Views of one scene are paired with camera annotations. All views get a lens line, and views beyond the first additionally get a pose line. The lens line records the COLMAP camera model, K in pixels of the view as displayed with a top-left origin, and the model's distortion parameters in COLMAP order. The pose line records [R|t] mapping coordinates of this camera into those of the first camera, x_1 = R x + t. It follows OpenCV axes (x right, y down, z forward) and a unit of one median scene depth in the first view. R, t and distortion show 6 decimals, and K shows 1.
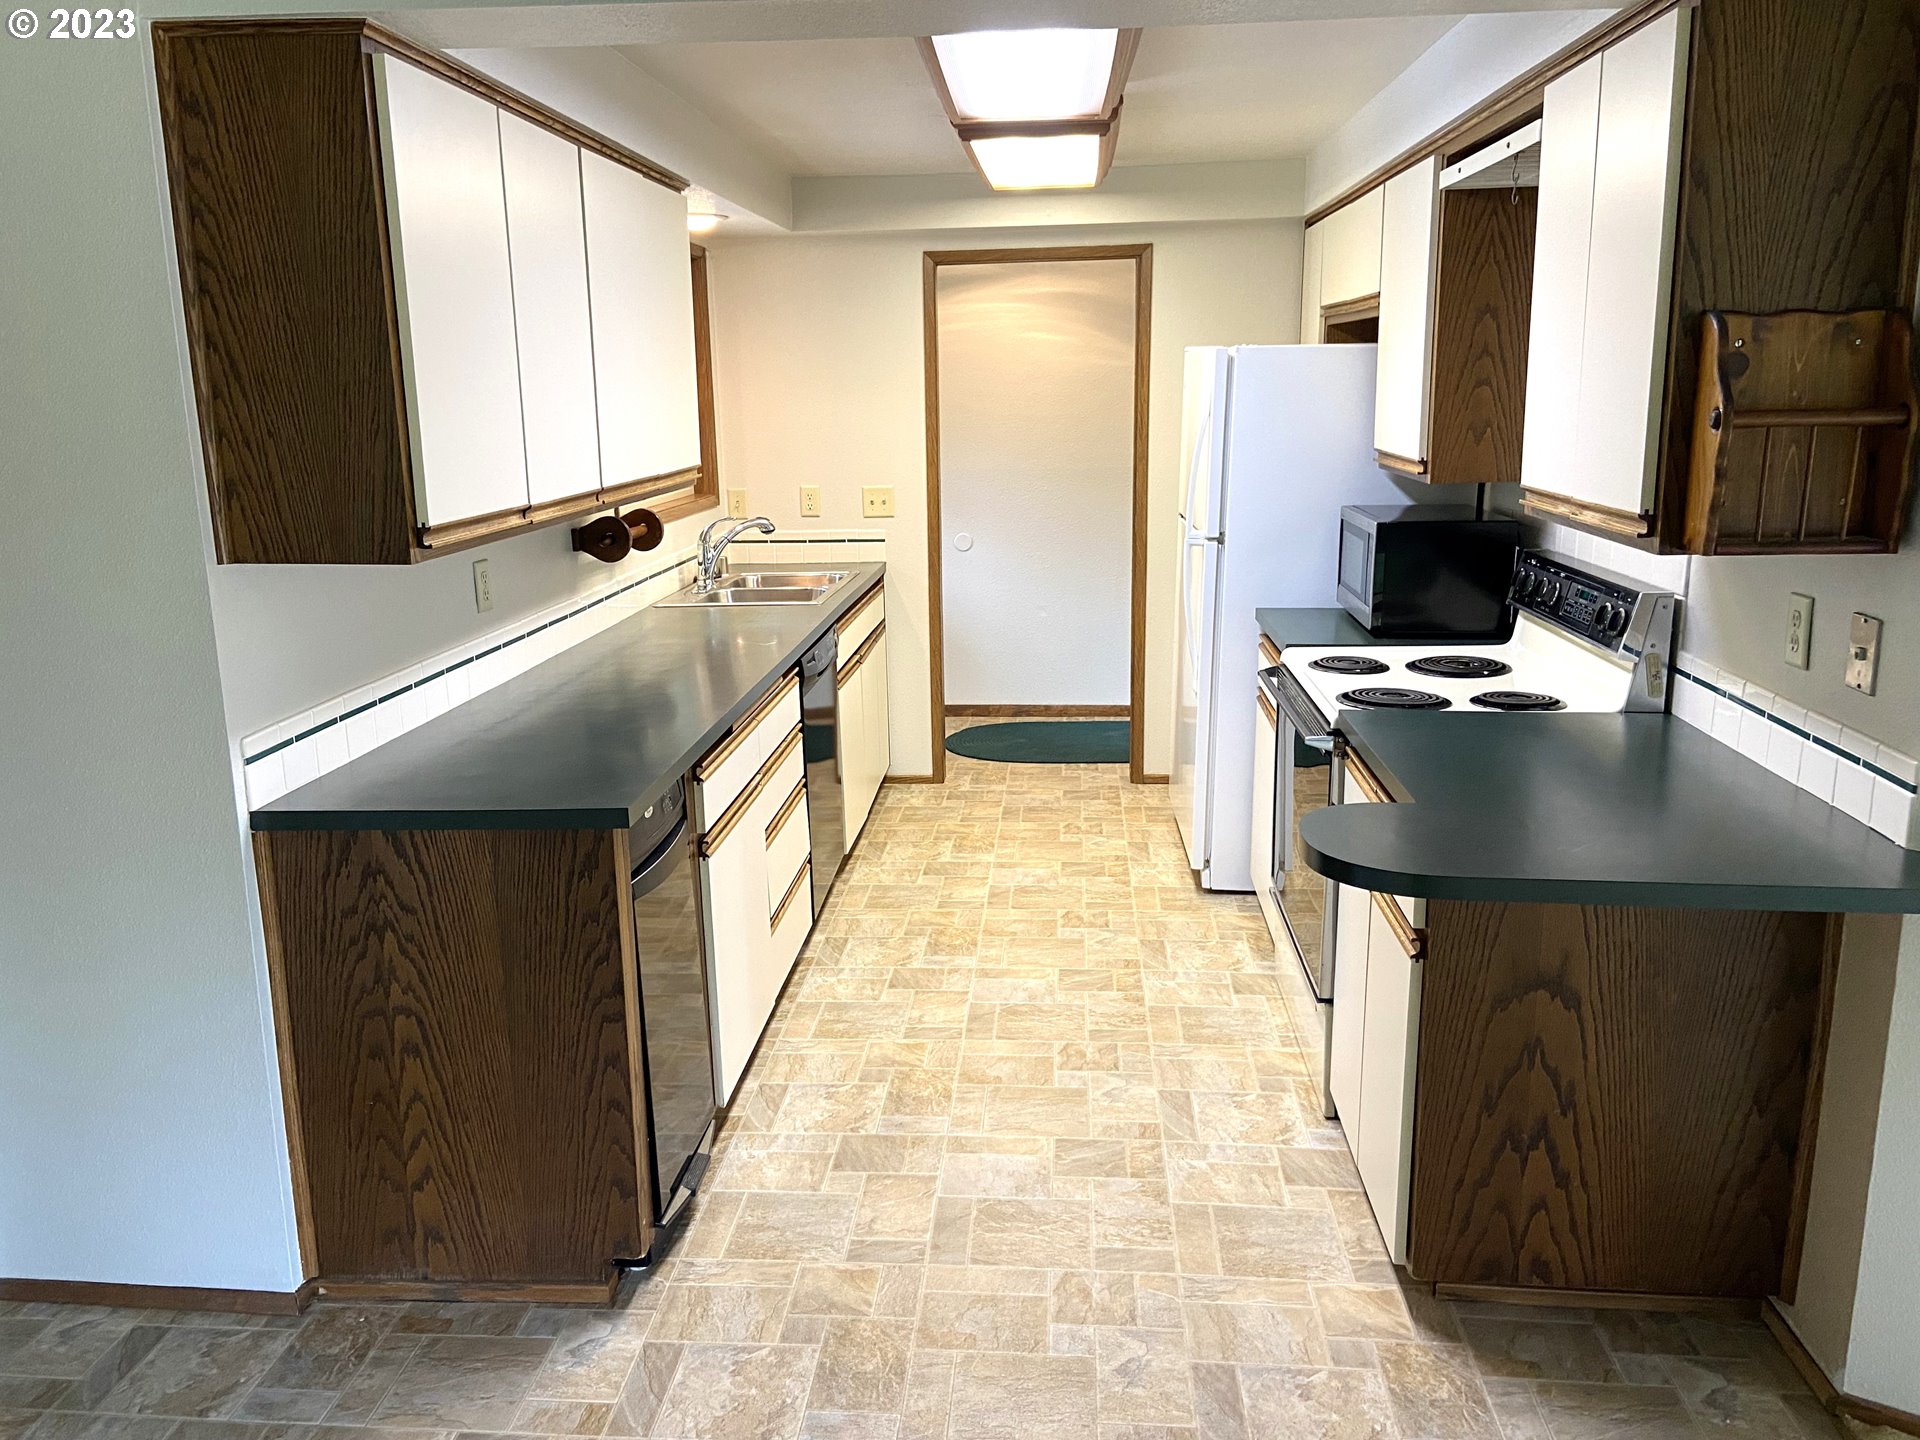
lens RADIAL K [[1437.1, 0, 939.5], [0, 1437.1, 703.3], [0, 0, 1]] dist [0.123080, -0.155947]
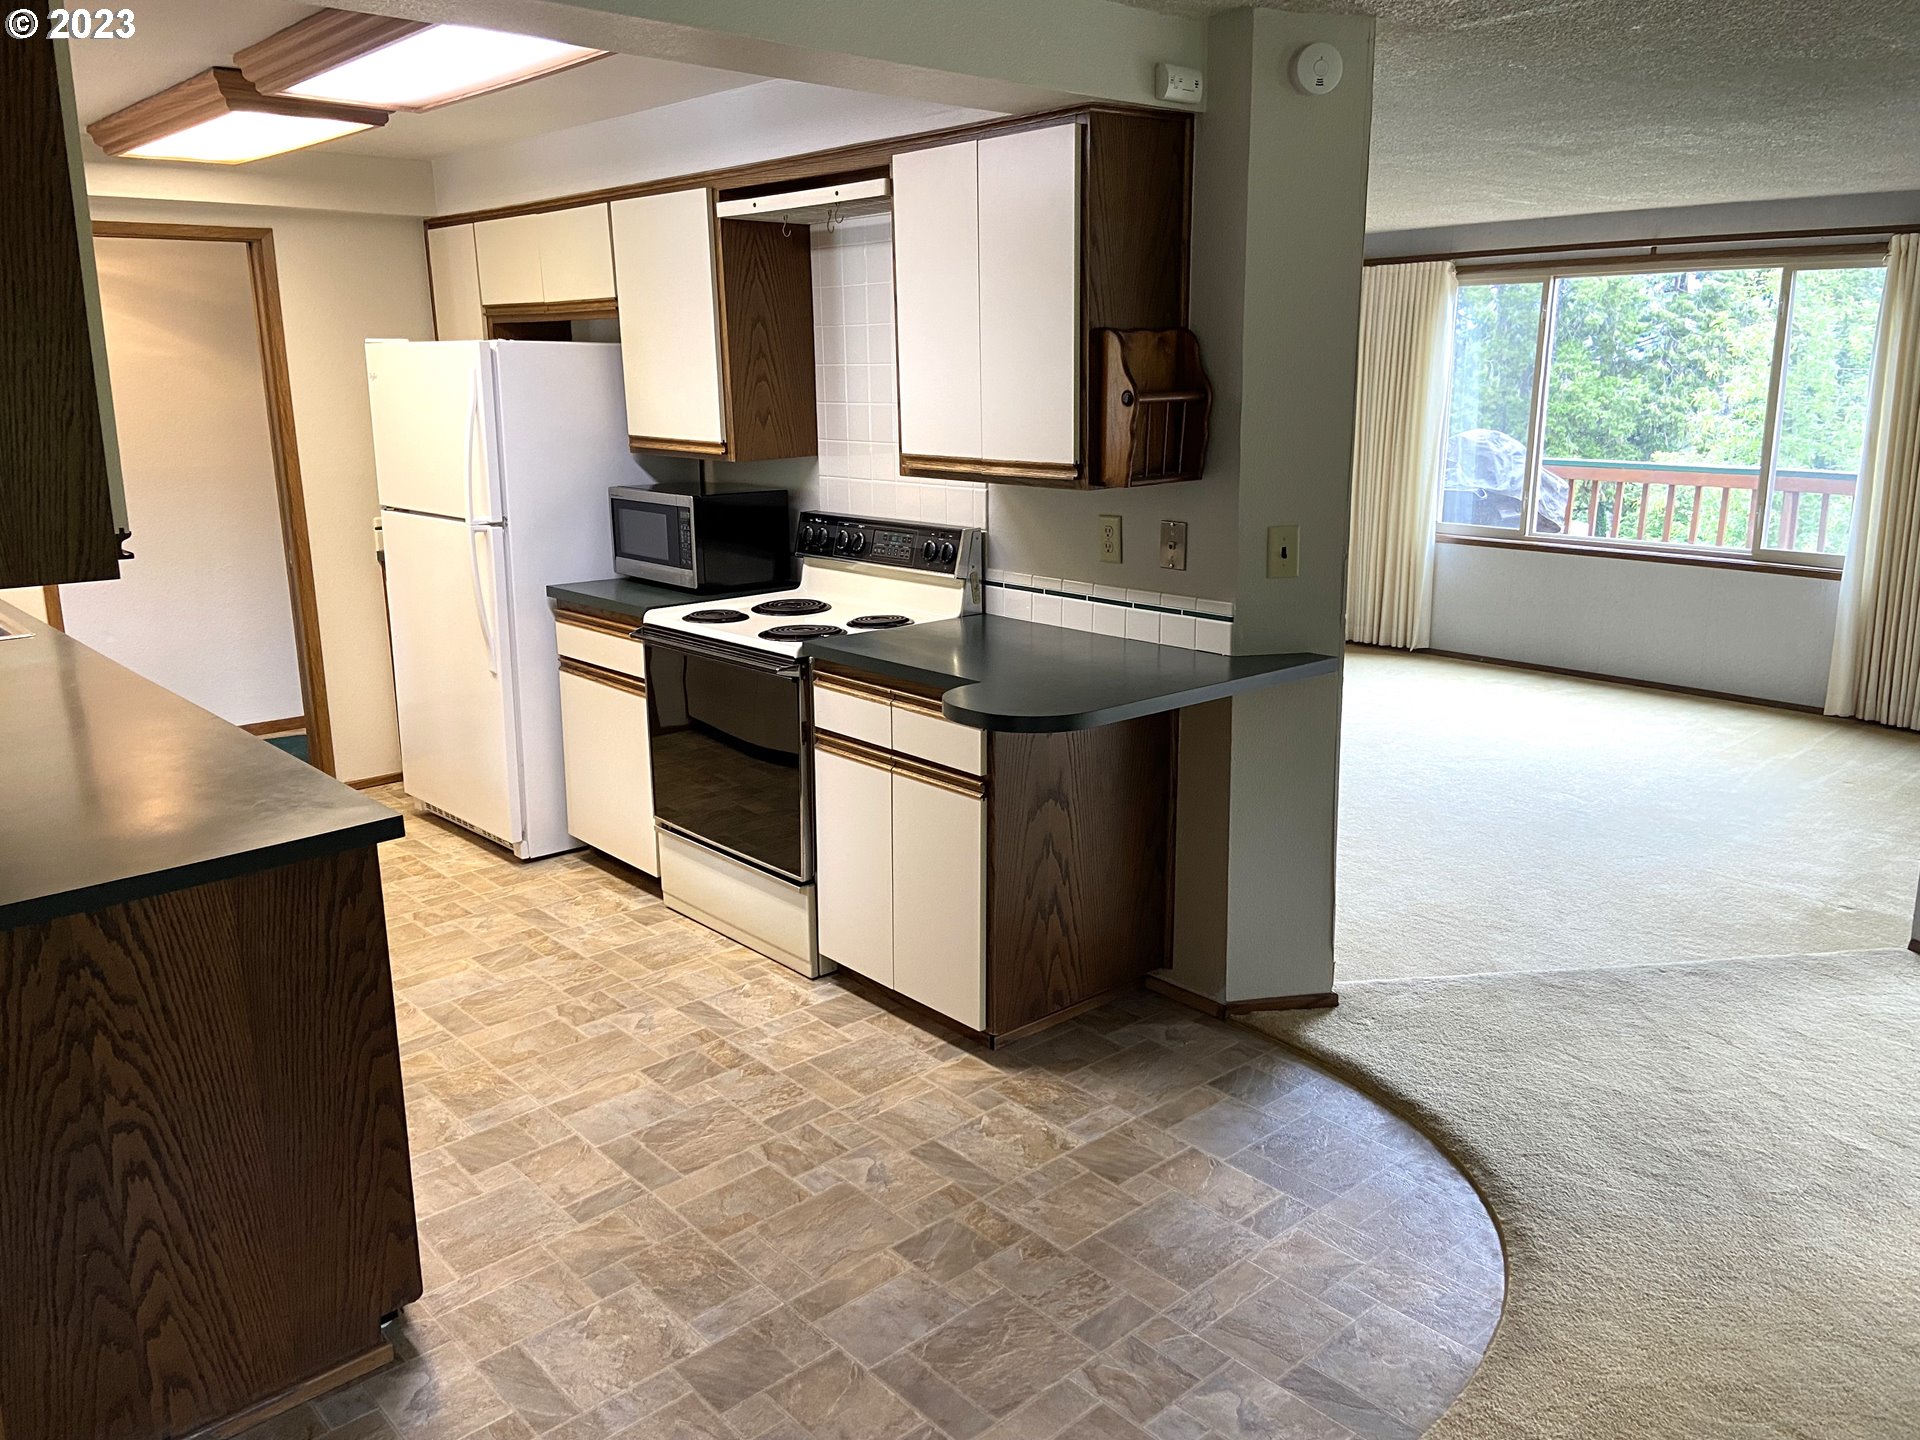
lens RADIAL K [[1435.8, 0, 952.7], [0, 1435.8, 693.9], [0, 0, 1]] dist [0.114622, -0.147155]
pose [[0.681897, -0.152481, 0.715378, -0.603028], [0.158329, 0.985612, 0.059162, -0.004383], [-0.714107, 0.072922, 0.696228, 0.074738]]
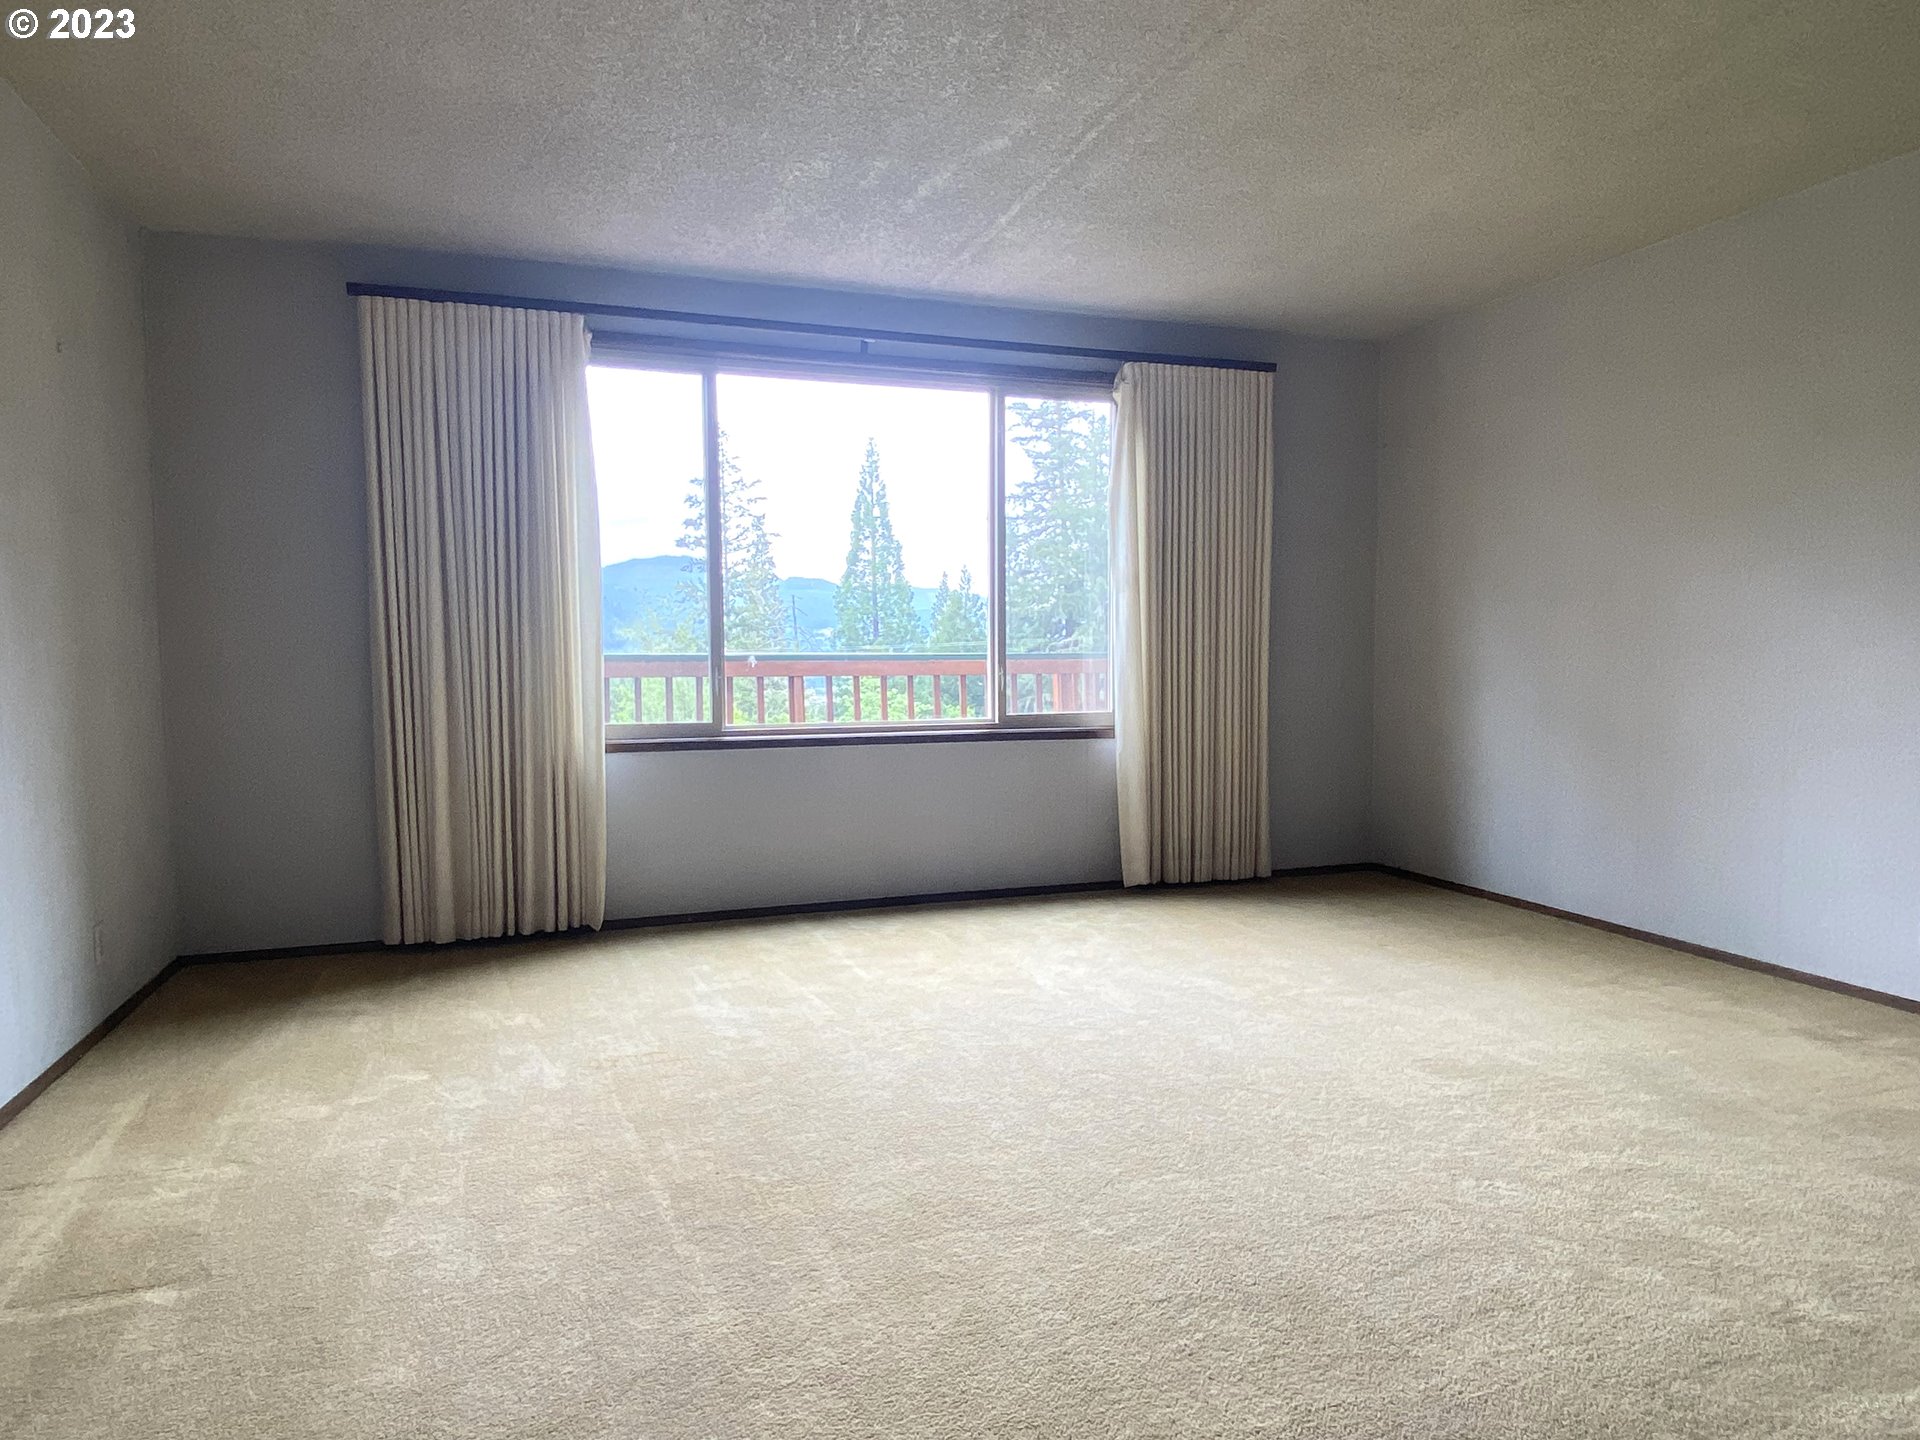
lens RADIAL K [[1178.8, 0, 955.3], [0, 1178.8, 728.6], [0, 0, 1]] dist [0.062922, -0.068242]
pose [[-0.433245, -0.070328, 0.898528, 0.909874], [0.211301, 0.961239, 0.177120, -0.218420], [-0.876157, 0.266596, -0.401592, 1.875369]]
